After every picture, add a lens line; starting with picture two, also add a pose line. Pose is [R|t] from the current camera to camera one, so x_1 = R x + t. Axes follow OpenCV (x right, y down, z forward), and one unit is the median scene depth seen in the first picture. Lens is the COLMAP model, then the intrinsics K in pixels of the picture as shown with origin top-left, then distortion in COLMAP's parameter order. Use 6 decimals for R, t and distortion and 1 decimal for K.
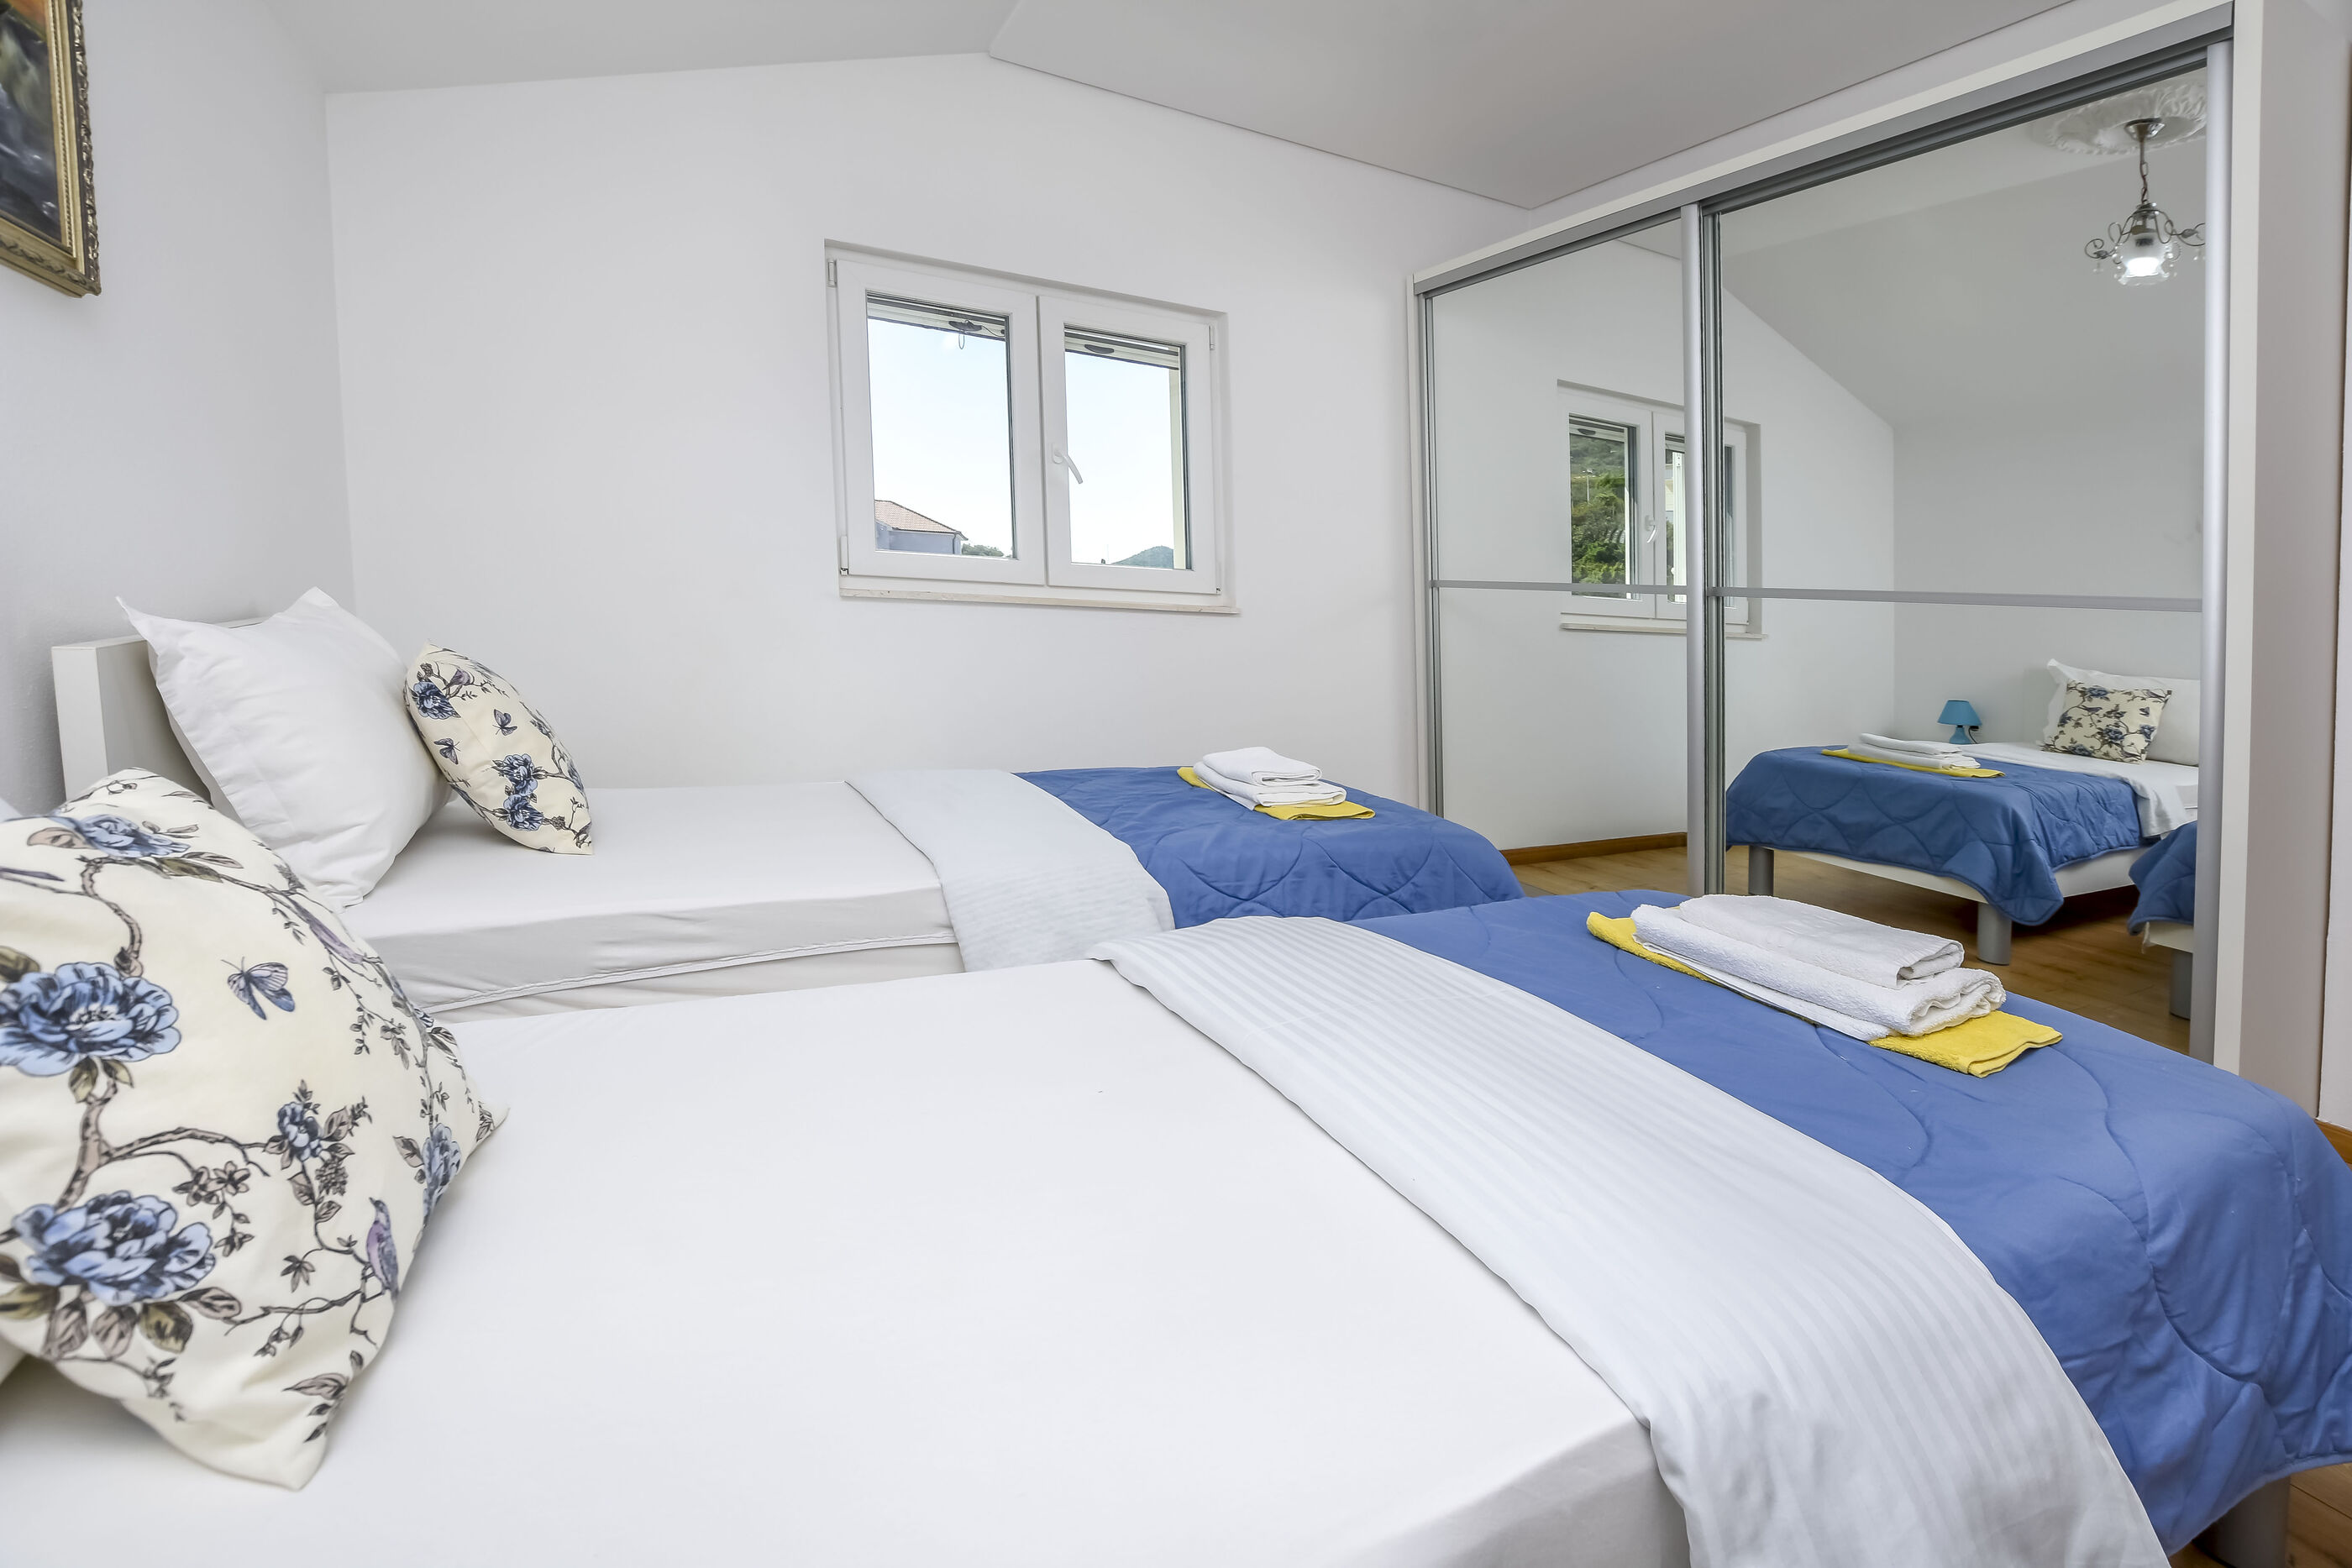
lens RADIAL K [[1076.5, 0, 1202.6], [0, 1076.5, 686.6], [0, 0, 1]] dist [-0.028856, 0.000704]
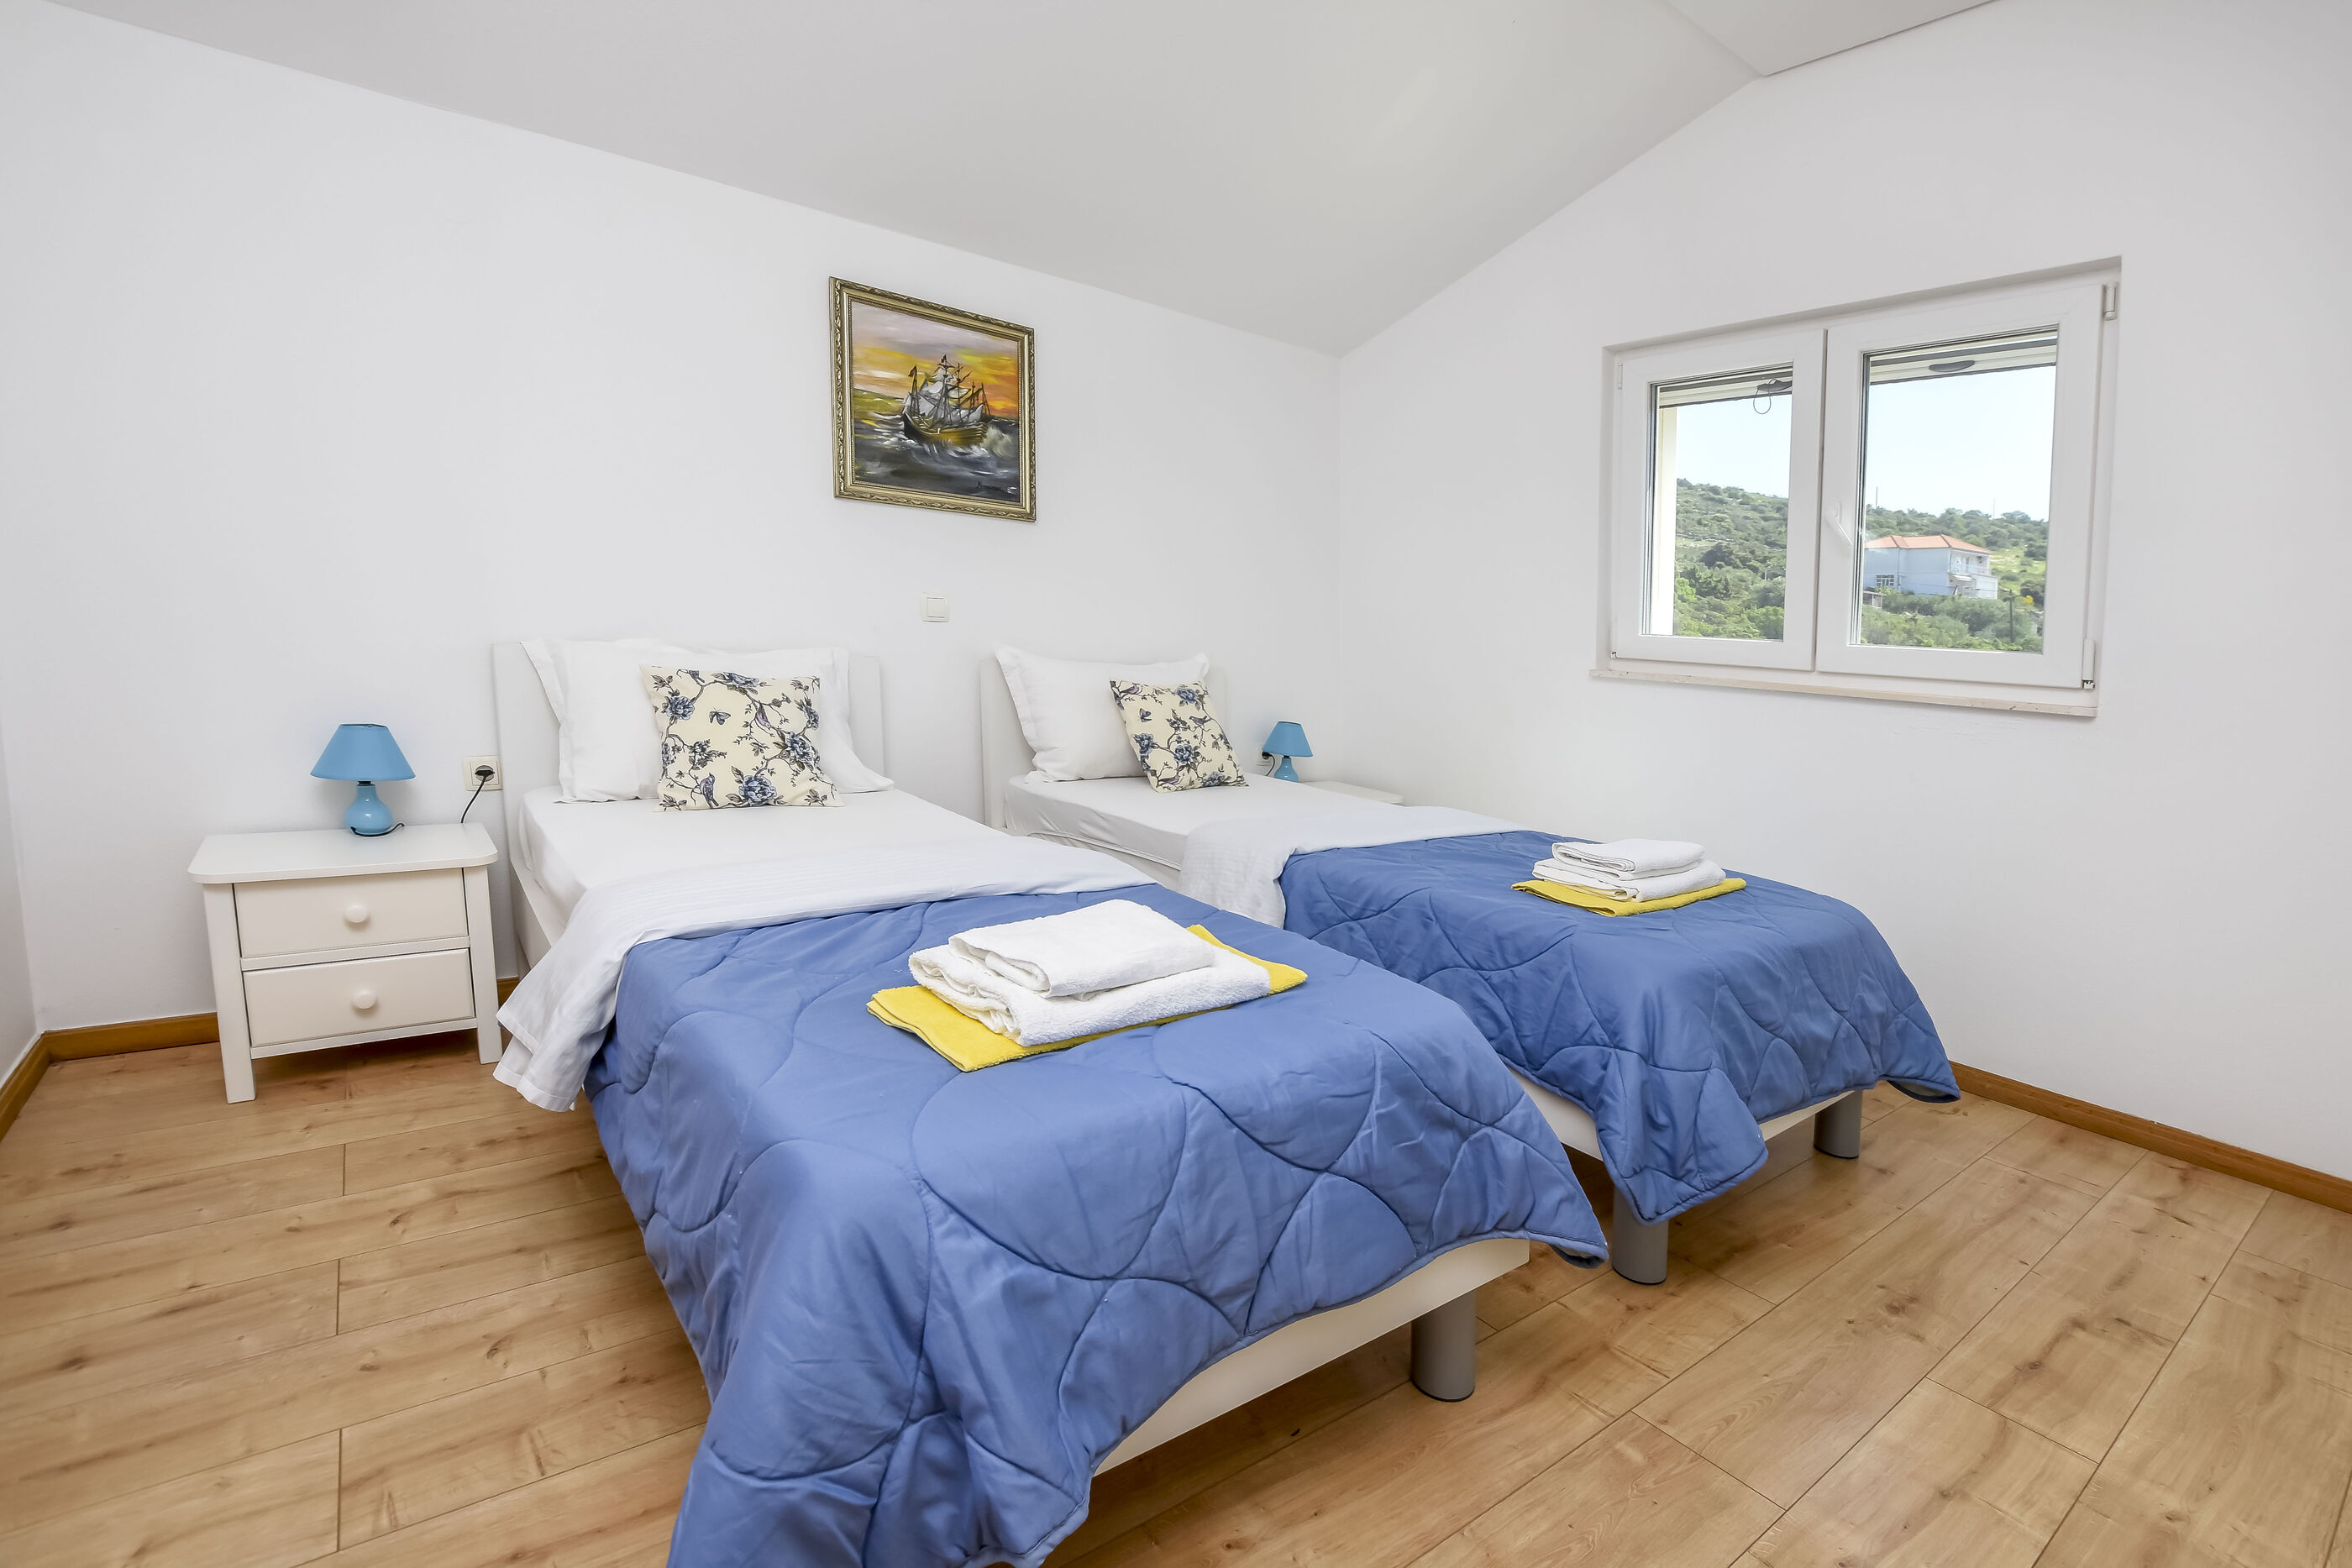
lens RADIAL K [[1020.5, 0, 1140.9], [0, 1020.5, 803.5], [0, 0, 1]] dist [-0.025482, 0.001634]
pose [[0.182866, 0.120850, -0.975682, 0.916997], [-0.130190, 0.986653, 0.097809, 0.009489], [0.974480, 0.109138, 0.196158, 0.536572]]
